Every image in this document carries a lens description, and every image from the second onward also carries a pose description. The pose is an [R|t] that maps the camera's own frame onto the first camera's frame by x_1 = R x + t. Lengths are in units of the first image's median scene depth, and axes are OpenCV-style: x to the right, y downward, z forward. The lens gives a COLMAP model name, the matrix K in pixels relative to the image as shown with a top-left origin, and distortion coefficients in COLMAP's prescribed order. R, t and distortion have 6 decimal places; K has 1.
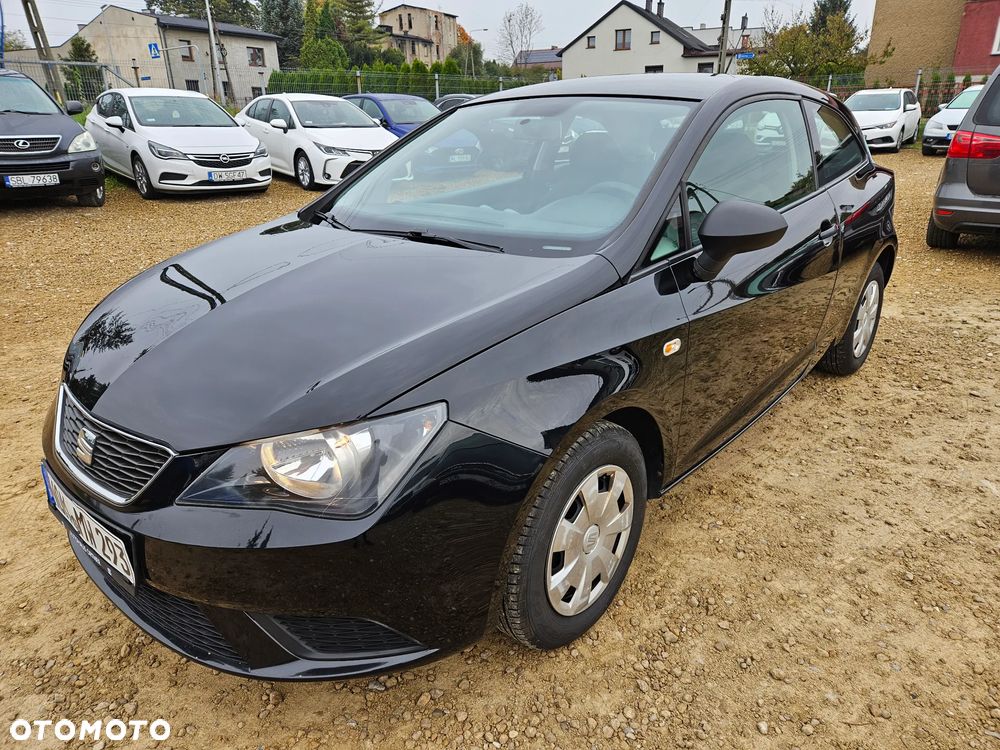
lens RADIAL K [[631.1, 0, 500.0], [0, 631.1, 375.0], [0, 0, 1]] dist [0.061435, -0.044519]
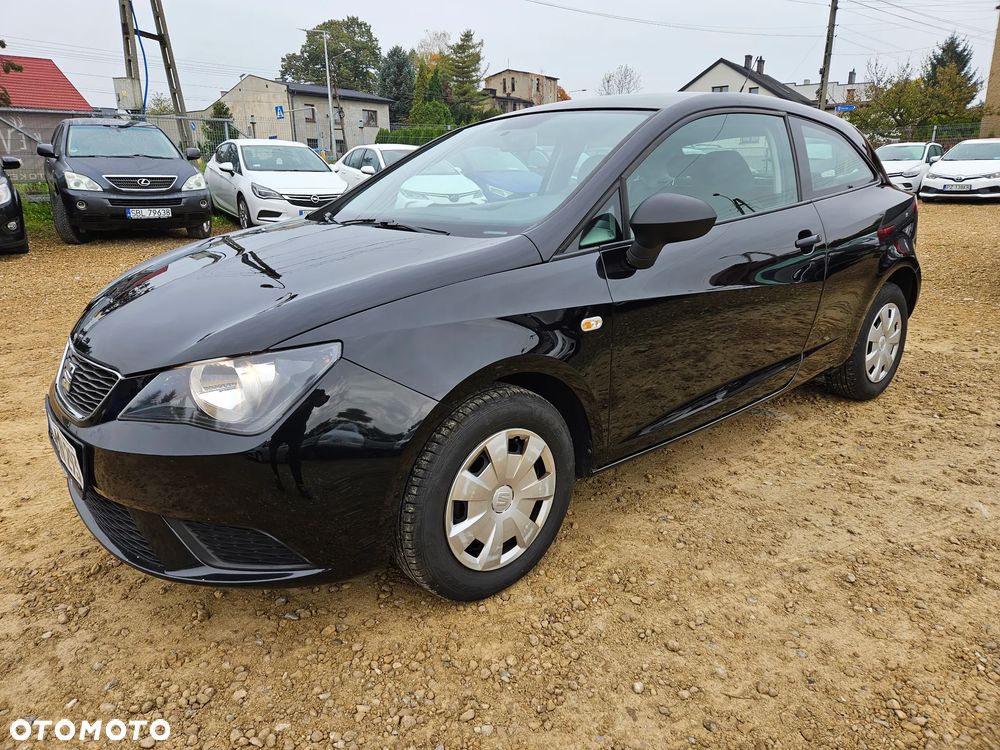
lens RADIAL K [[631.1, 0, 500.0], [0, 631.1, 375.0], [0, 0, 1]] dist [0.061435, -0.044519]
pose [[0.988124, 0.048105, -0.145933, 0.247790], [-0.059662, 0.995331, -0.075876, 0.117017], [0.141601, 0.083681, 0.986381, -0.047222]]
